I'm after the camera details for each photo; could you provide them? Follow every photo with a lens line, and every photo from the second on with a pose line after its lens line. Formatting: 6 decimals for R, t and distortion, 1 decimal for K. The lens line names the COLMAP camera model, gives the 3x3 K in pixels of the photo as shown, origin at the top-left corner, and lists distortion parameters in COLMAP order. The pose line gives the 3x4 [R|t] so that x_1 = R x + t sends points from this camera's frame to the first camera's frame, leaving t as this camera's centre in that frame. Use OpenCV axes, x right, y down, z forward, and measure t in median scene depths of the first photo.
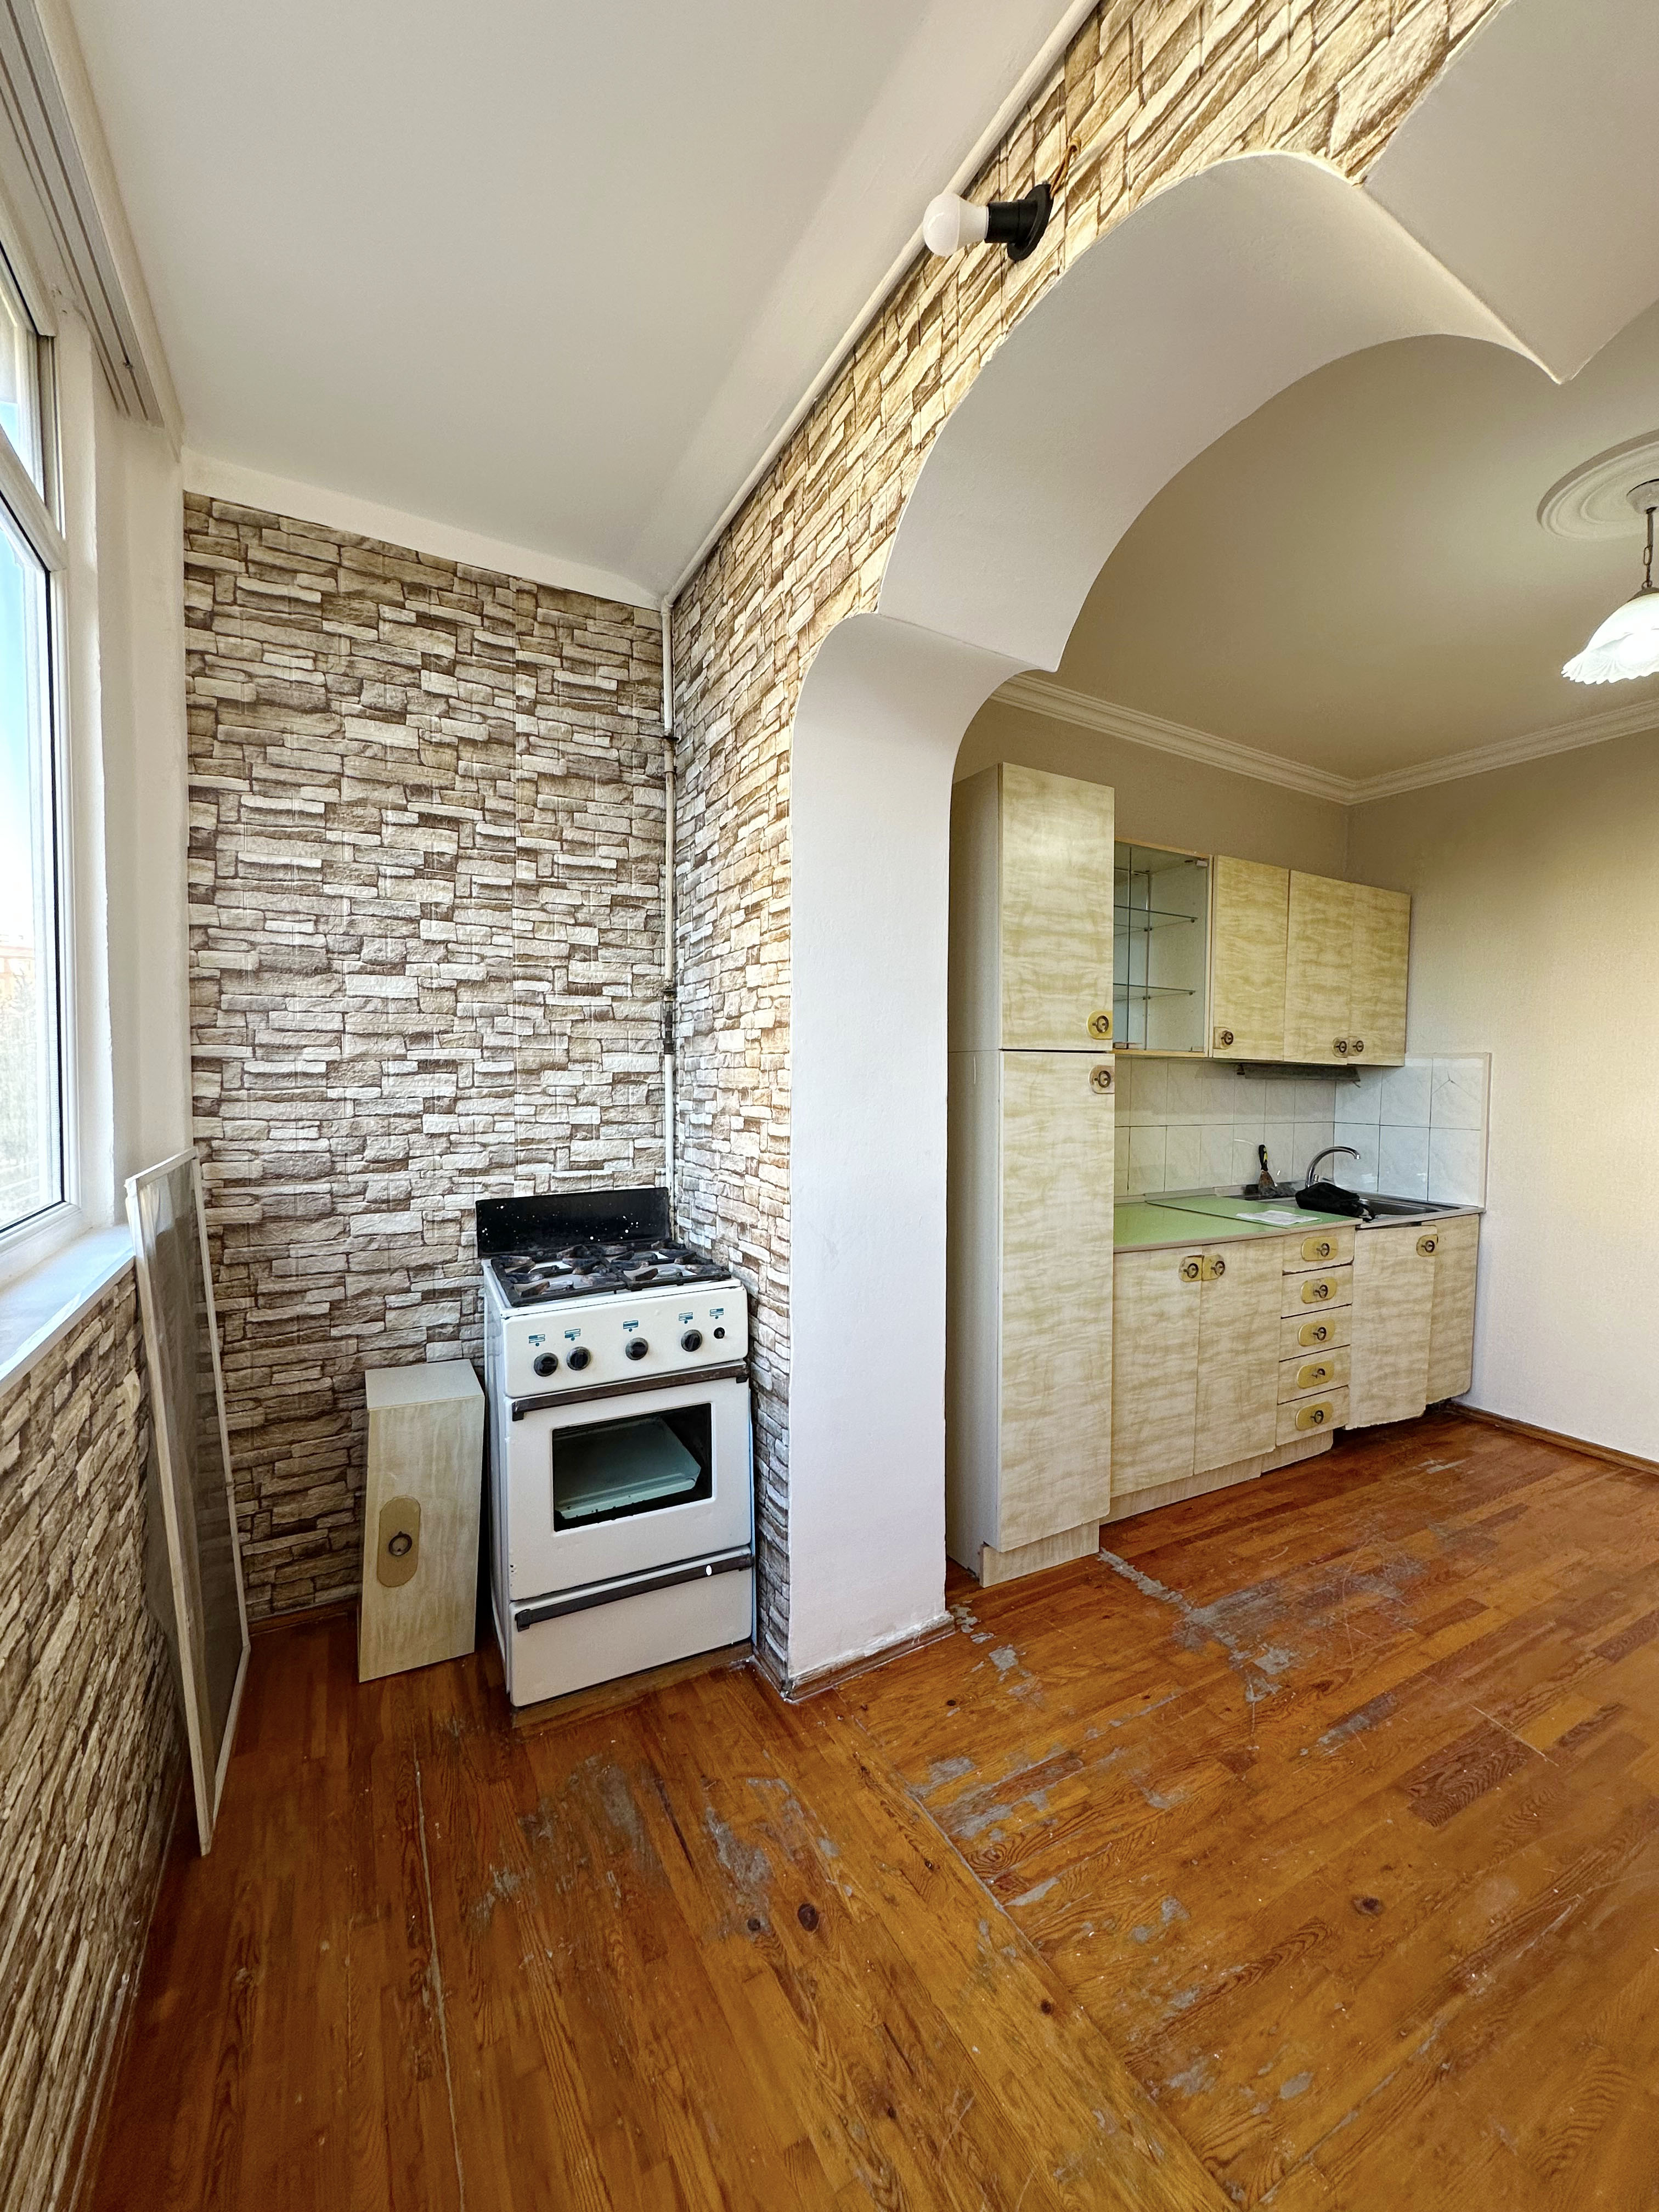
lens RADIAL K [[876.3, 0, 829.5], [0, 876.3, 1106.0], [0, 0, 1]] dist [-0.000407, -0.000119]
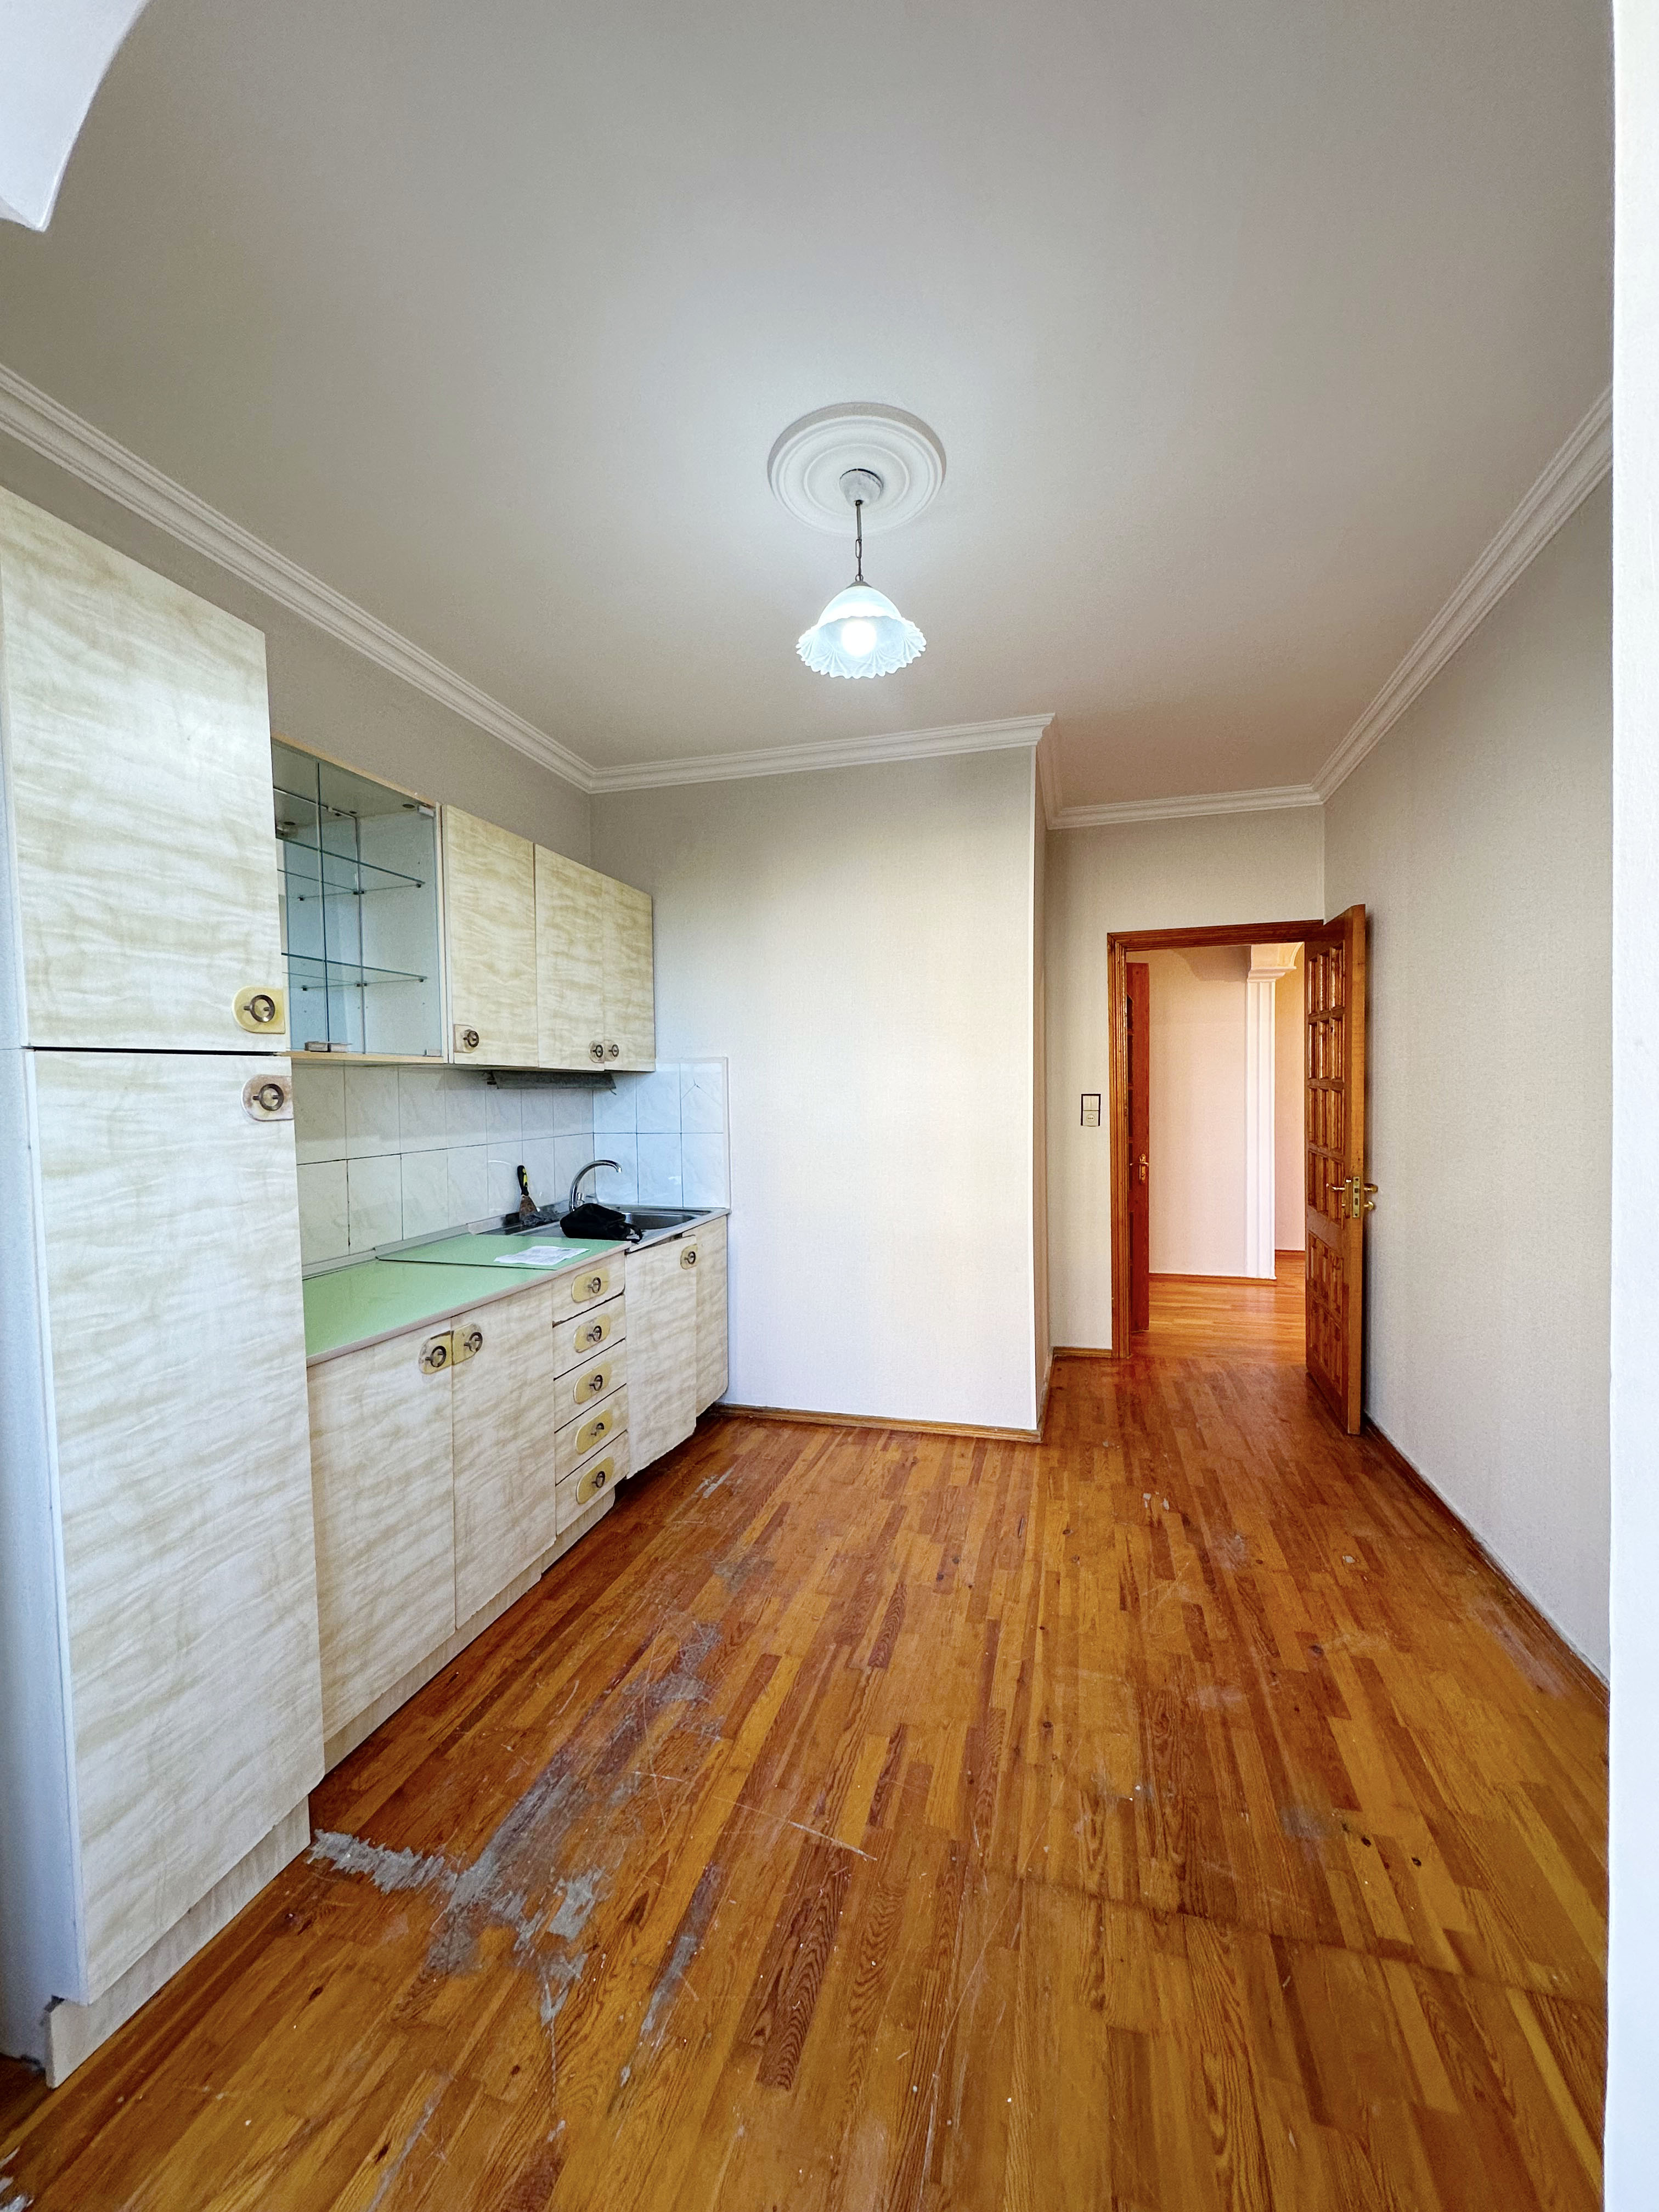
lens RADIAL K [[876.3, 0, 829.5], [0, 876.3, 1106.0], [0, 0, 1]] dist [-0.000407, -0.000119]
pose [[0.697400, -0.042698, 0.715409, 0.128747], [0.051140, 0.998644, 0.009750, -0.009381], [-0.714855, 0.029787, 0.698638, 0.252923]]
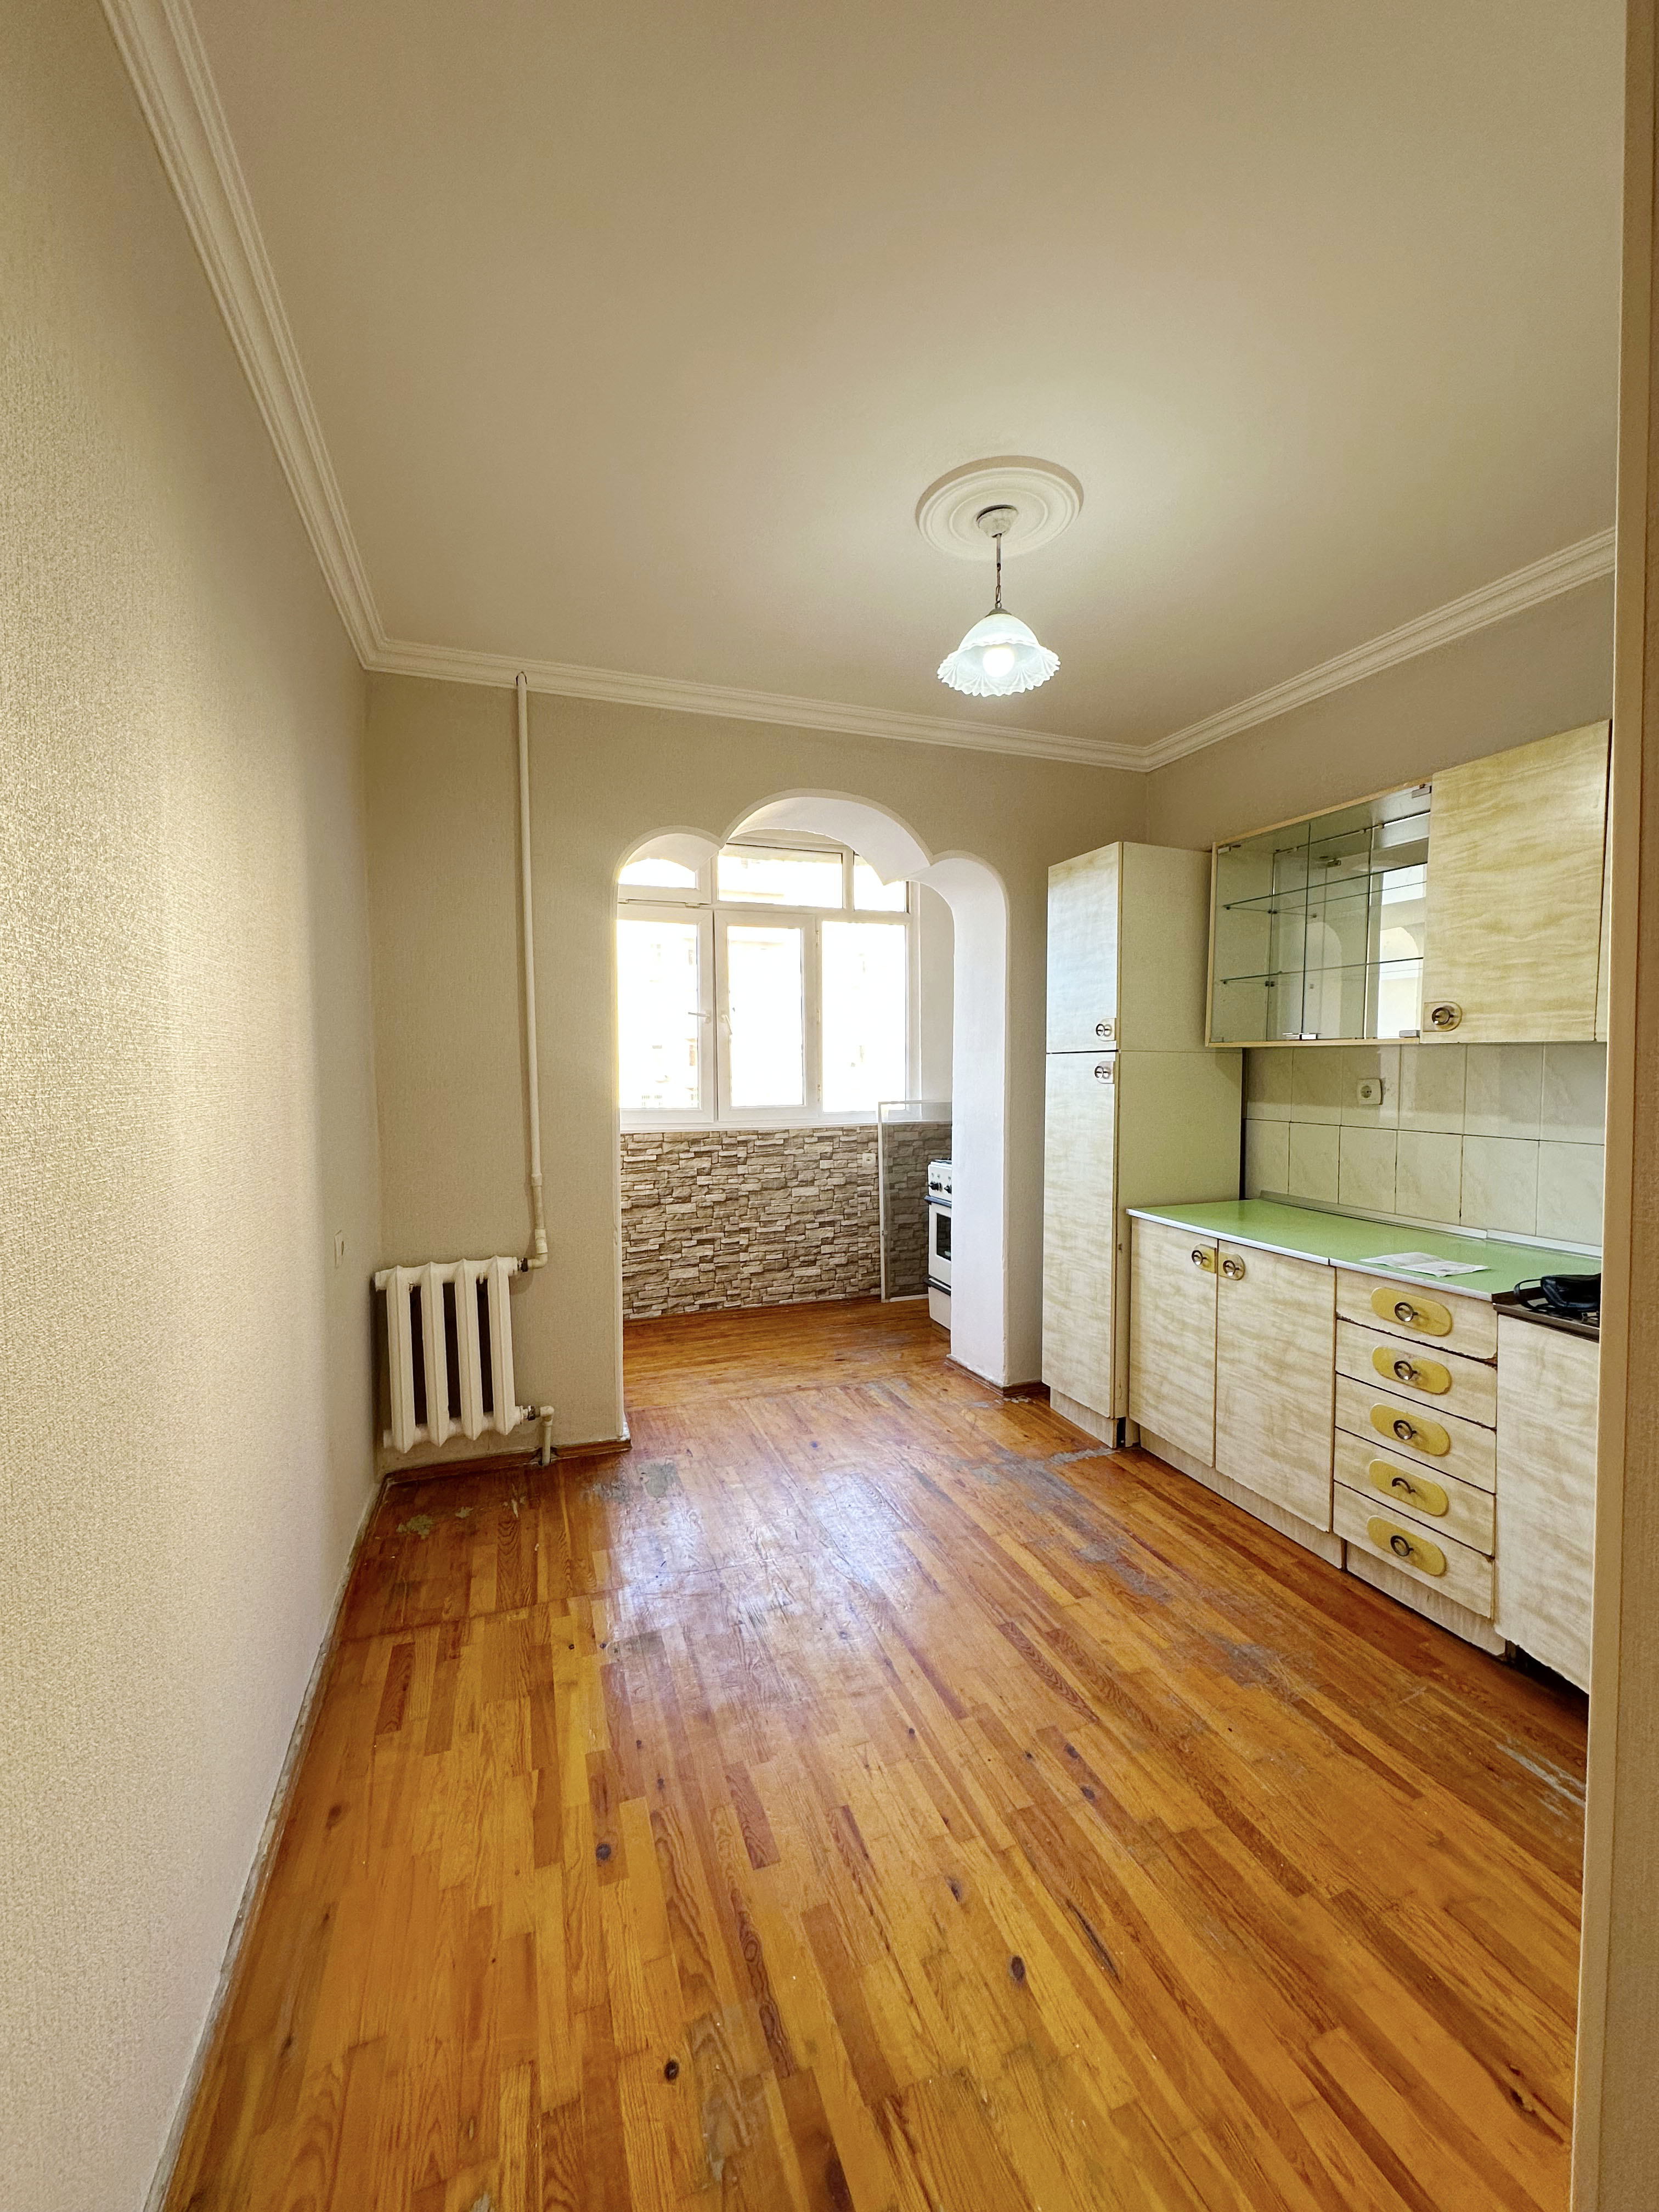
lens RADIAL K [[876.3, 0, 829.5], [0, 876.3, 1106.0], [0, 0, 1]] dist [-0.000407, -0.000119]
pose [[-0.146394, 0.034173, -0.988636, 1.469784], [-0.034940, 0.998601, 0.039692, -0.015813], [0.988609, 0.040354, -0.144995, 0.703051]]
